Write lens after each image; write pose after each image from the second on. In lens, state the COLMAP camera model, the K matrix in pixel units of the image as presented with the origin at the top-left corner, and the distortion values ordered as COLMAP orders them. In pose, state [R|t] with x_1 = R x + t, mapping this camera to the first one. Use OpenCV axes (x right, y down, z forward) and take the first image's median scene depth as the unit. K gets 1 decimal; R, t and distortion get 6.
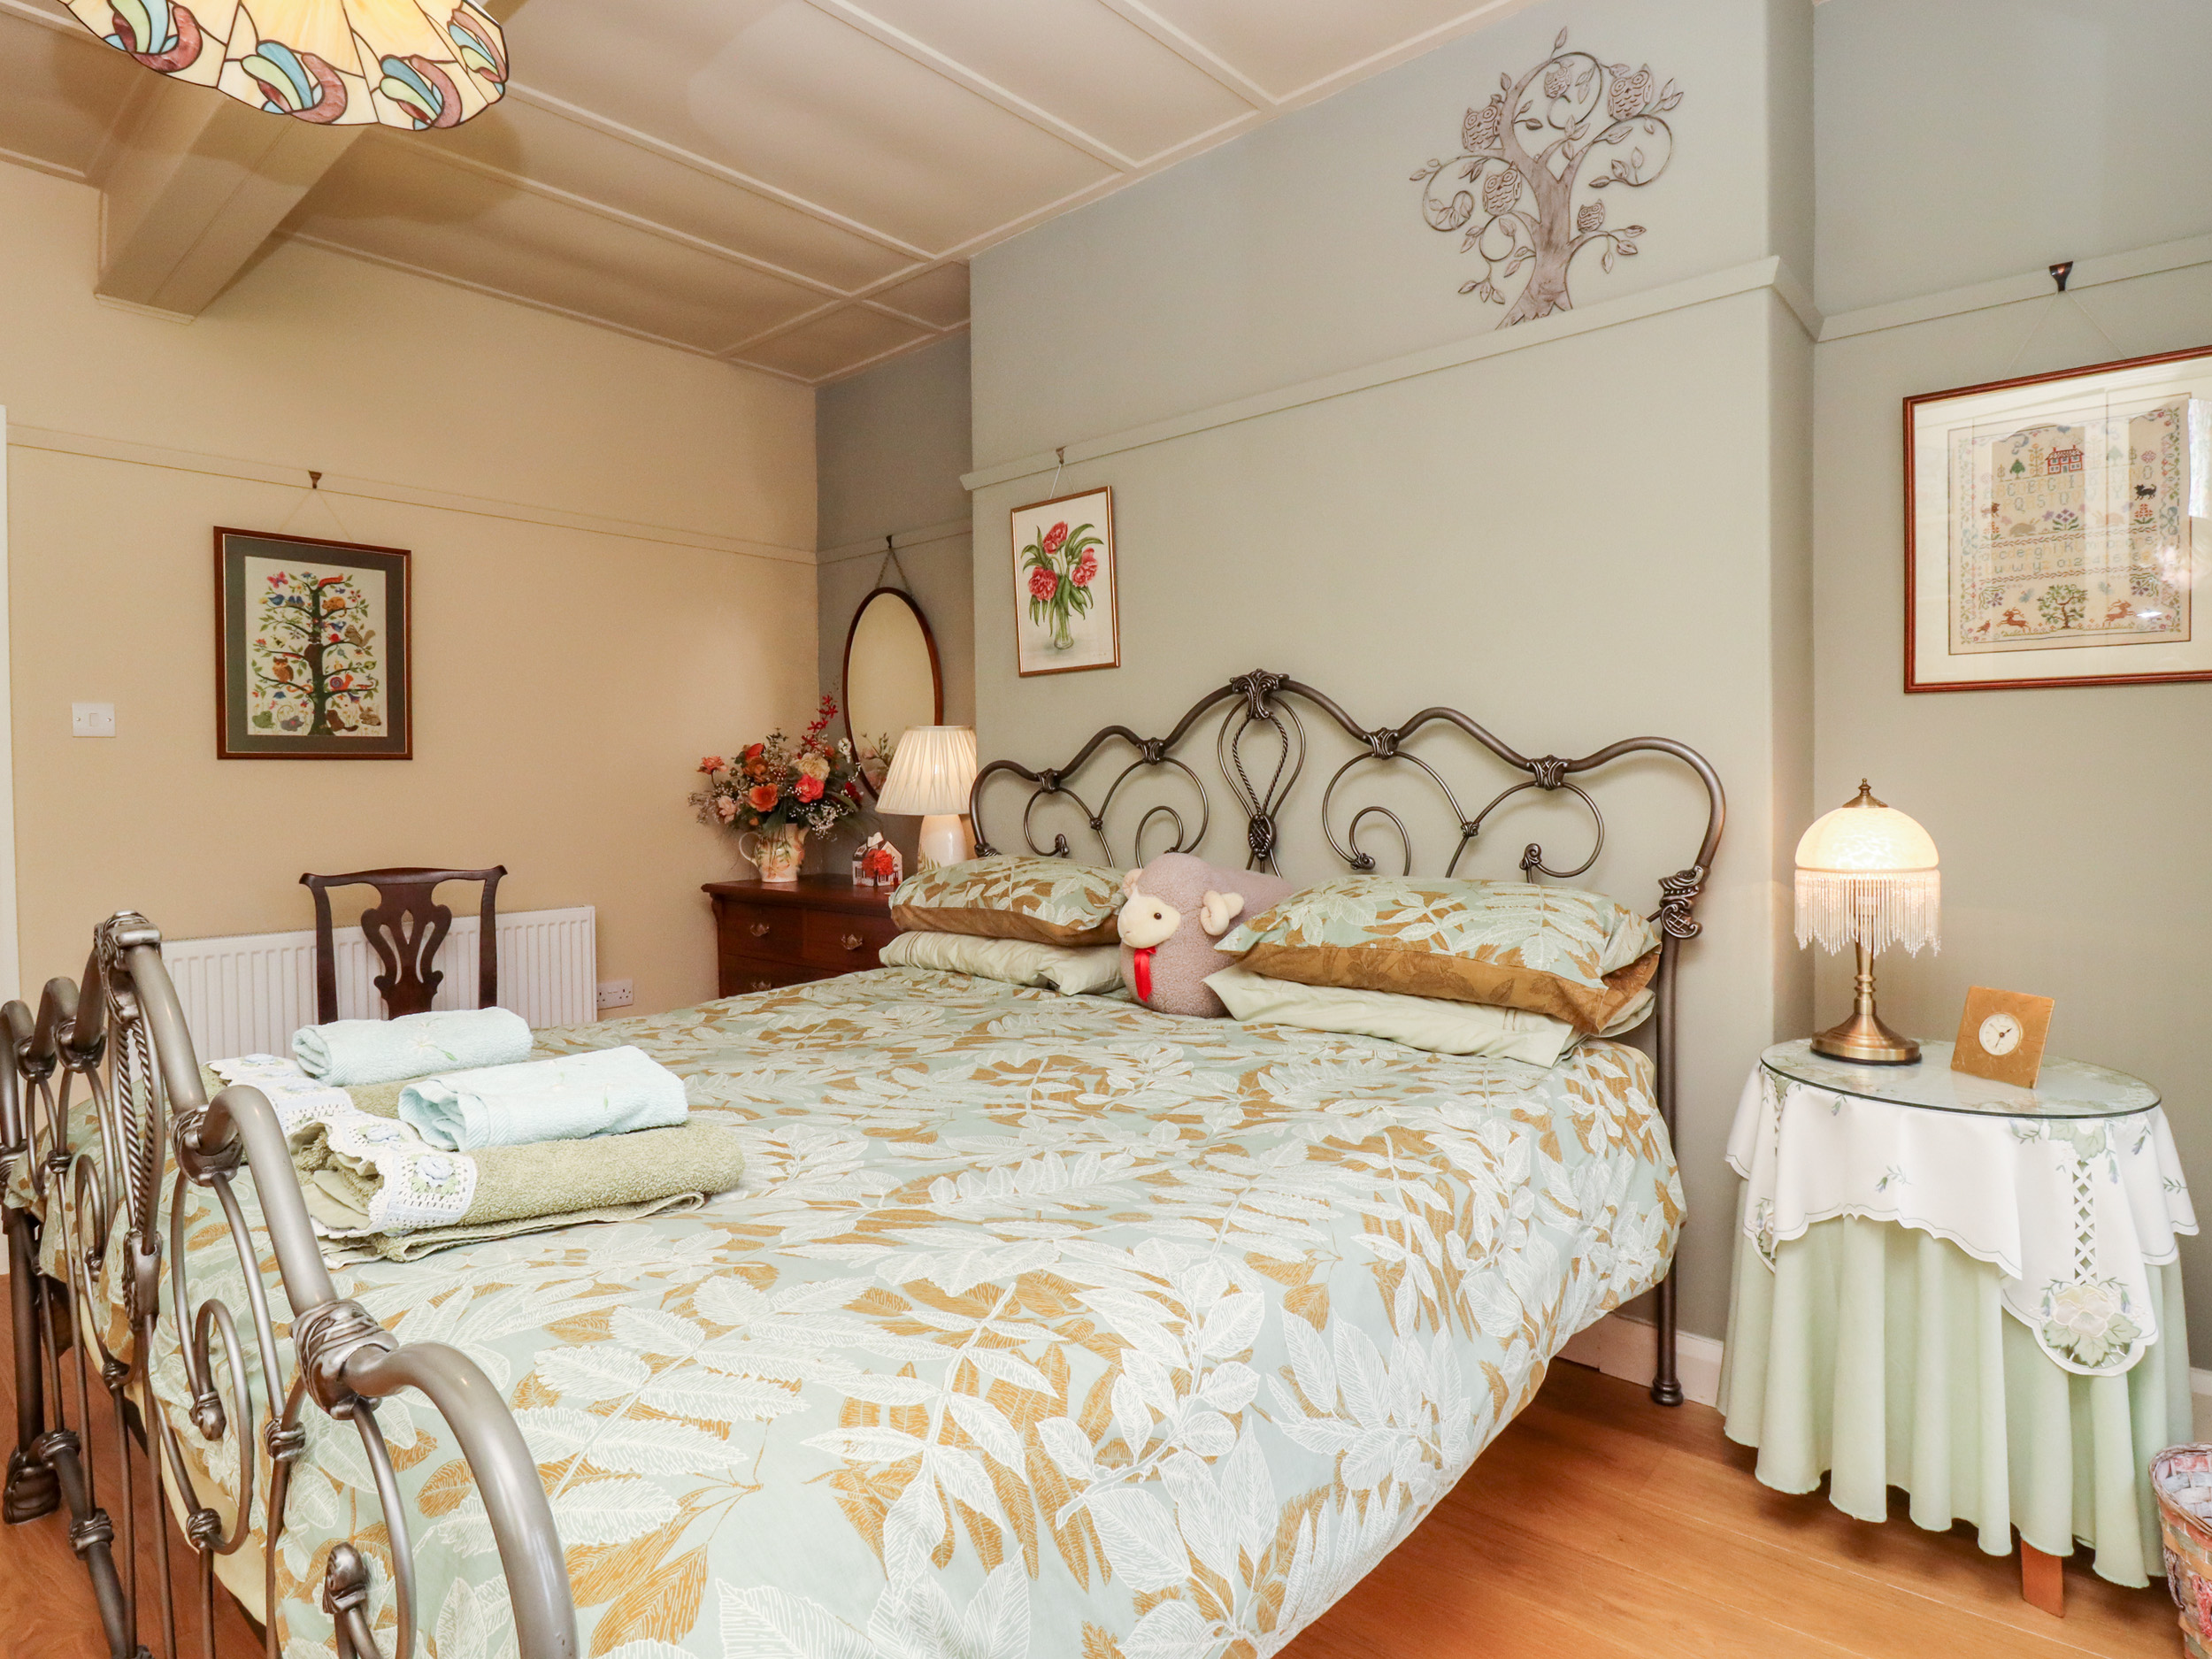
lens RADIAL K [[1165.6, 0, 1089.5], [0, 1165.6, 815.7], [0, 0, 1]] dist [-0.009342, -0.008371]
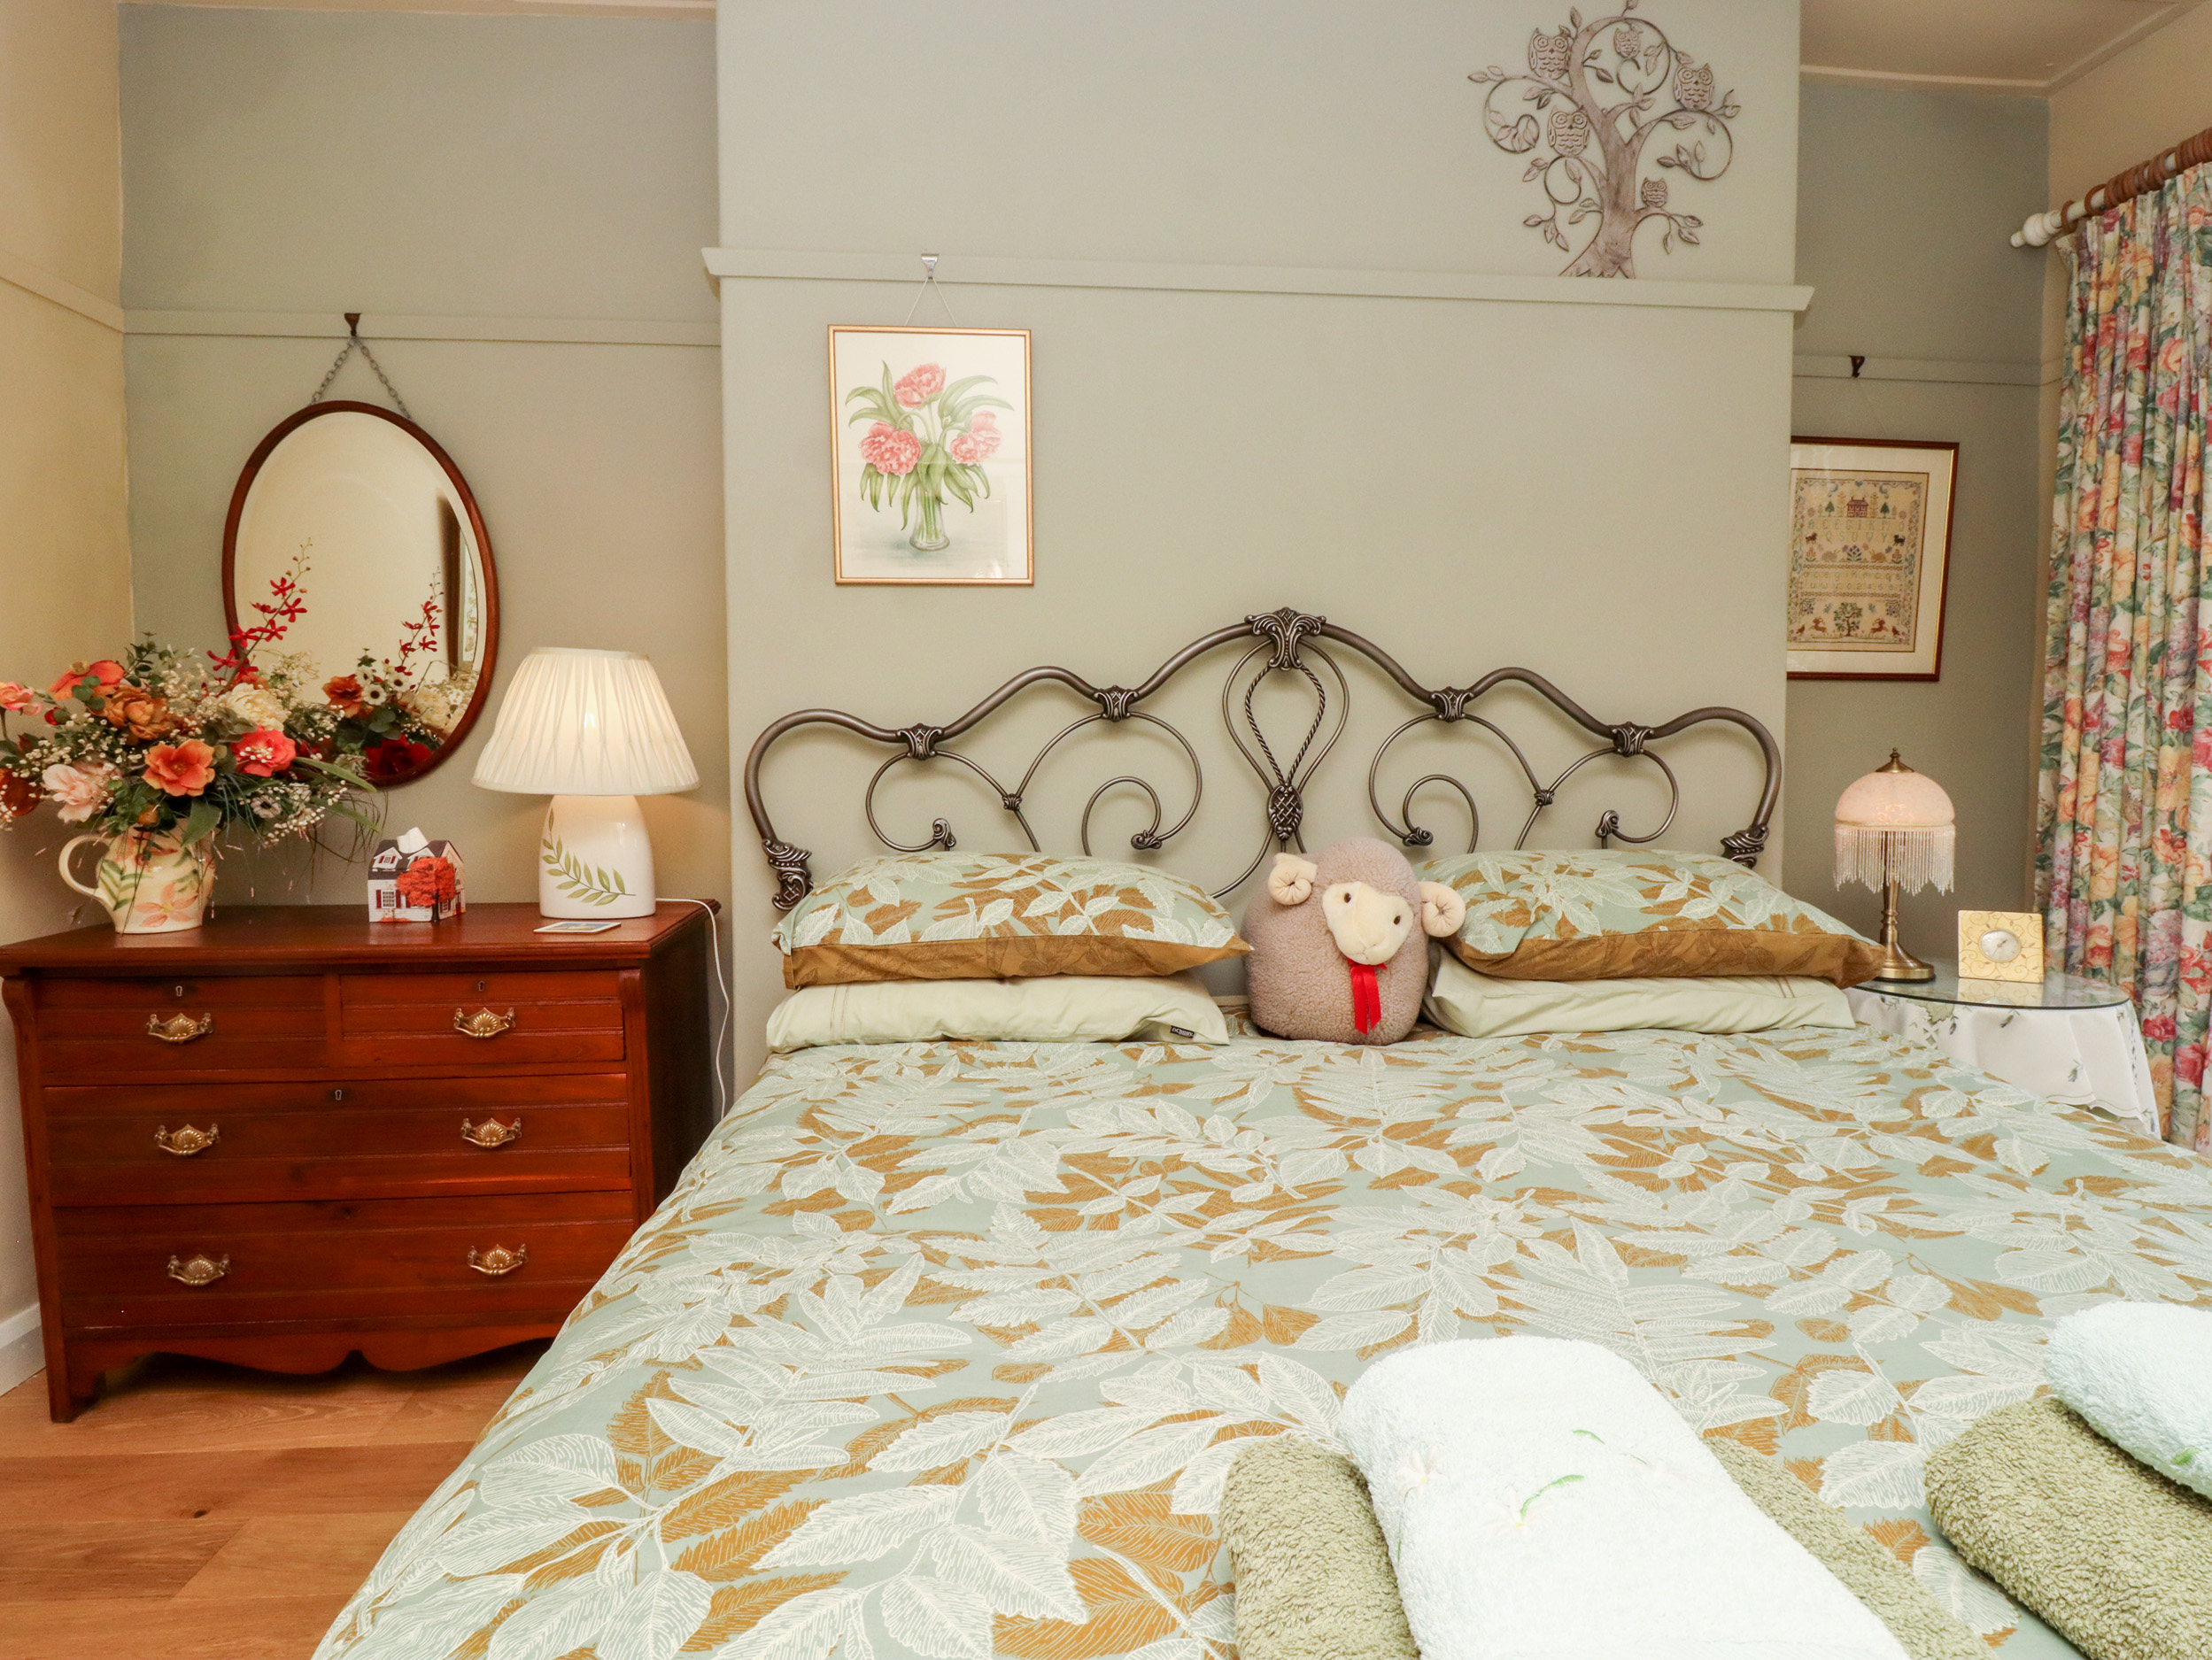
lens RADIAL K [[1165.4, 0, 1105.1], [0, 1165.4, 820.4], [0, 0, 1]] dist [-0.009342, -0.008371]
pose [[0.689190, -0.035852, 0.723693, -0.578470], [0.013885, 0.999245, 0.036280, -0.009017], [-0.724448, -0.014955, 0.689167, 0.567588]]
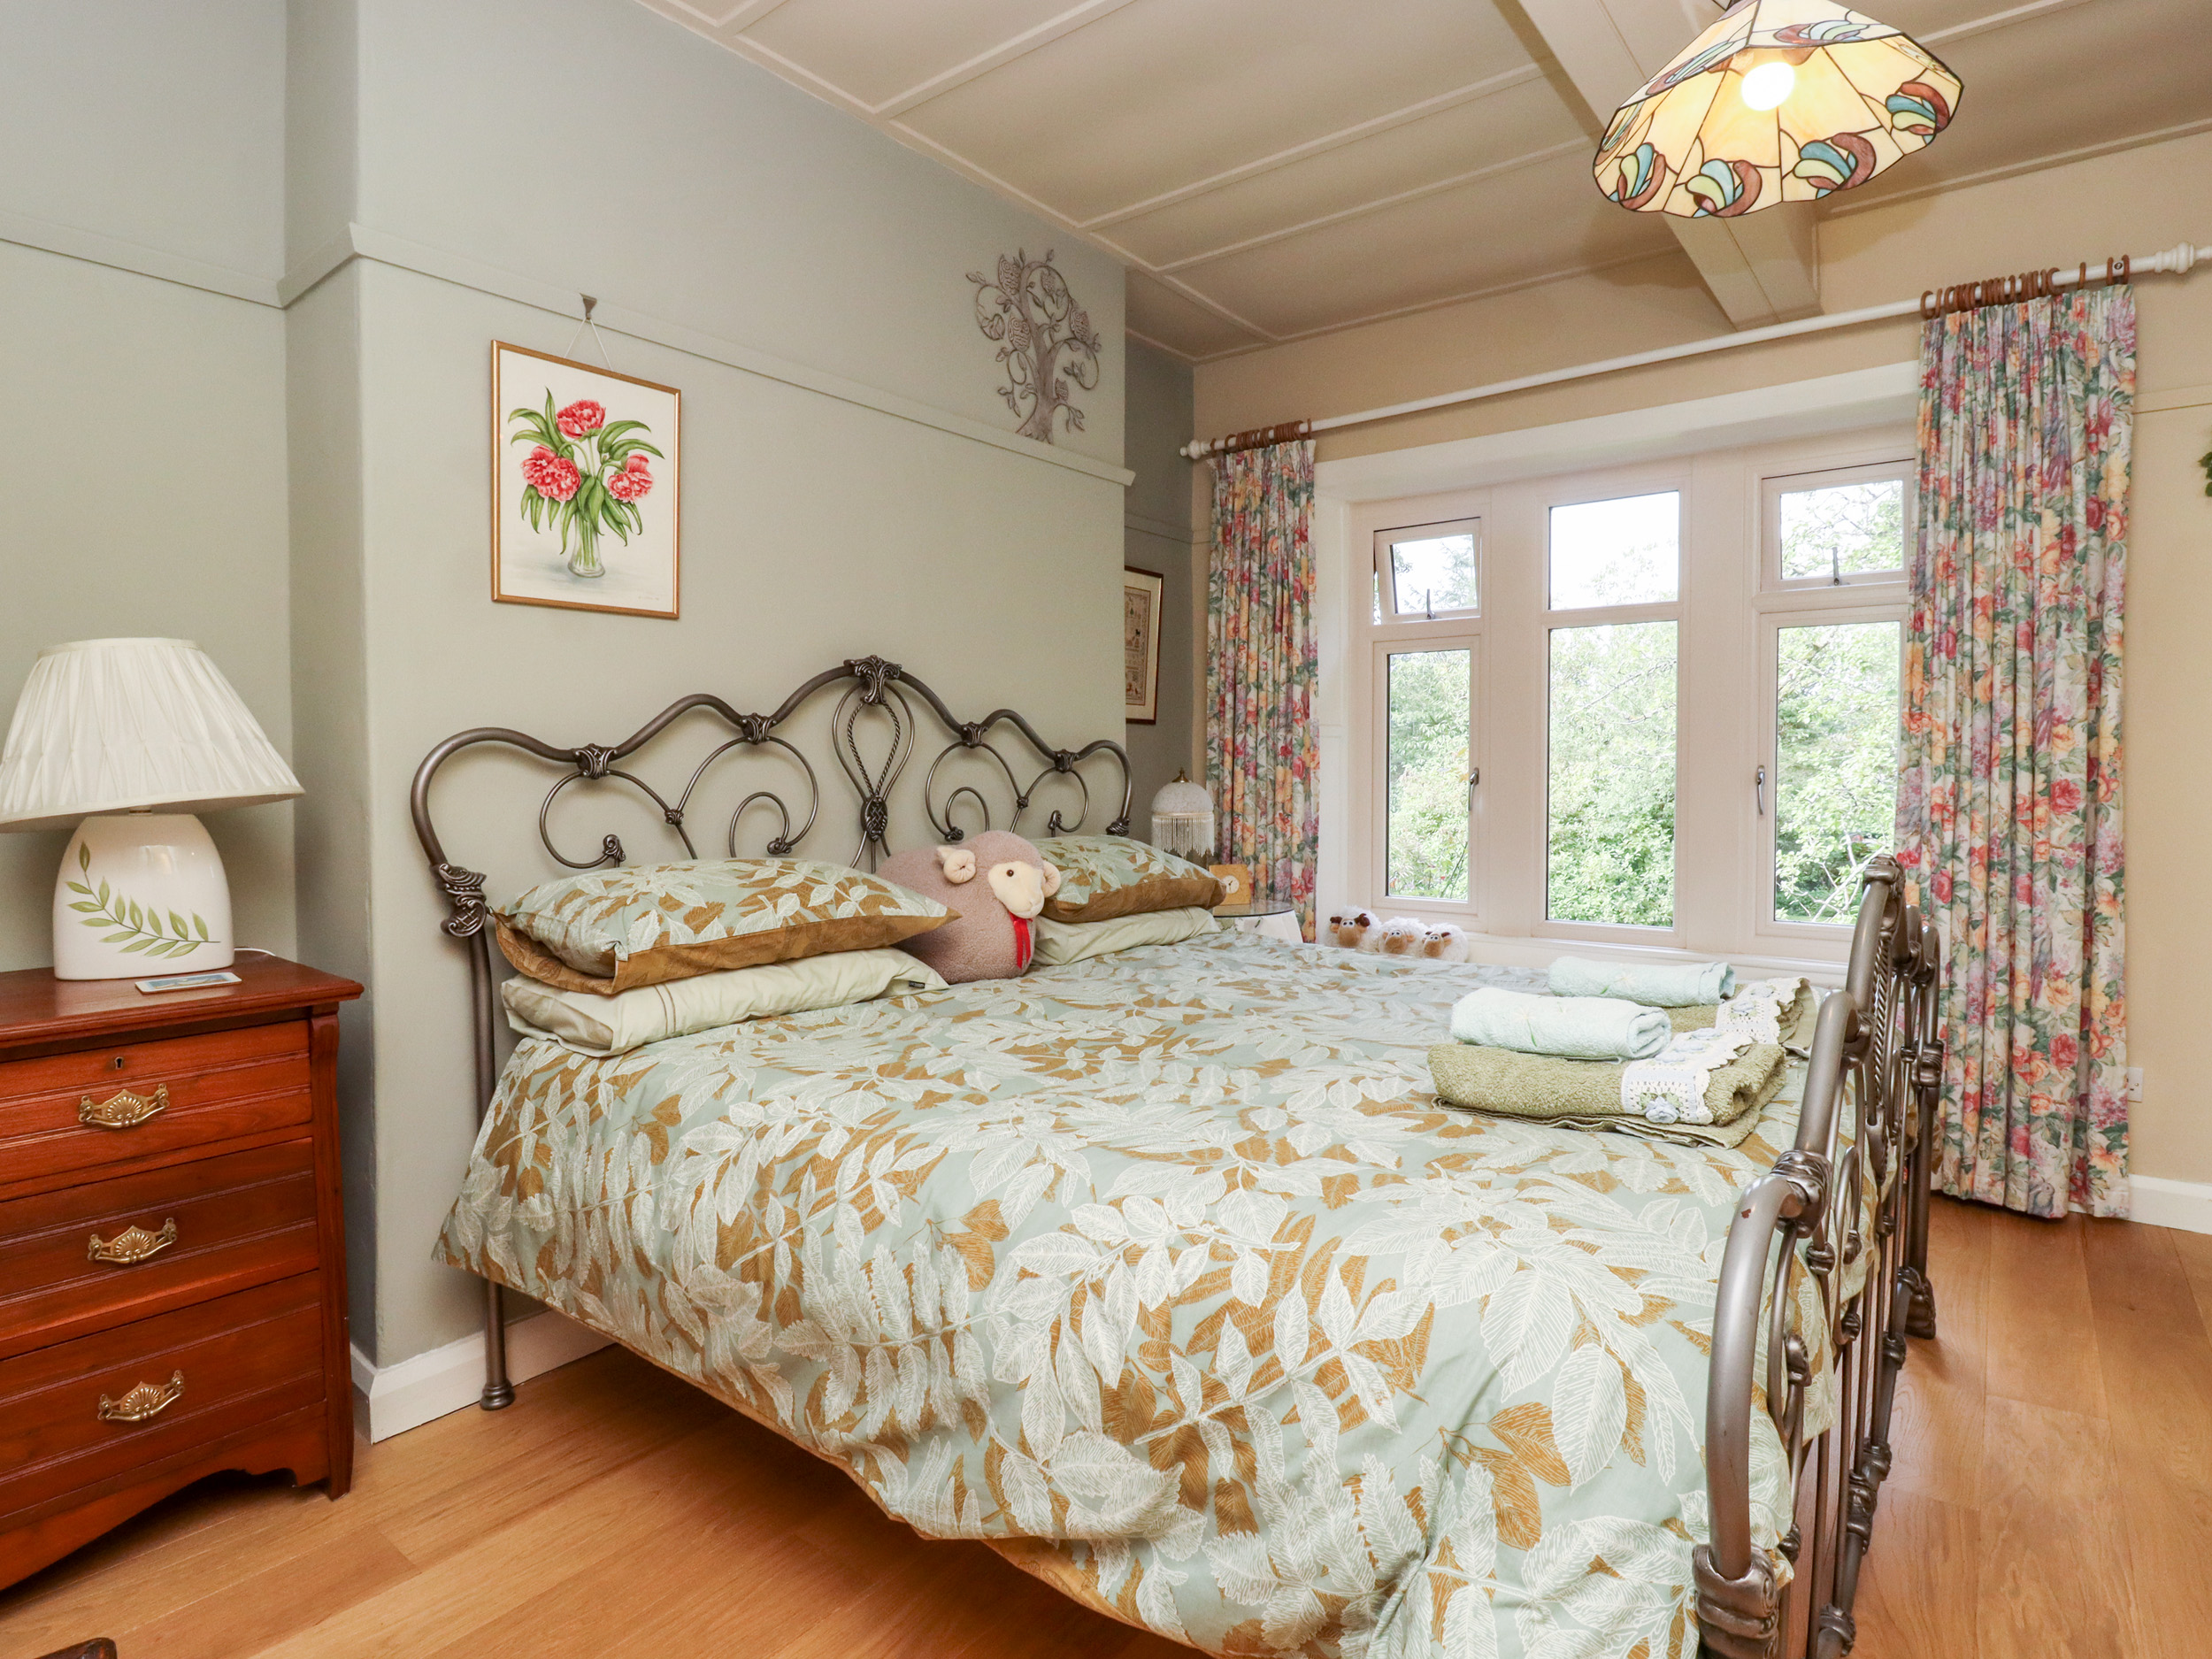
lens RADIAL K [[1165.6, 0, 1101.9], [0, 1165.6, 821.1], [0, 0, 1]] dist [-0.009342, -0.008371]
pose [[-0.047556, -0.035579, 0.998235, -0.962442], [0.028365, 0.998914, 0.036954, -0.013262], [-0.998466, 0.030072, -0.046496, 0.915780]]
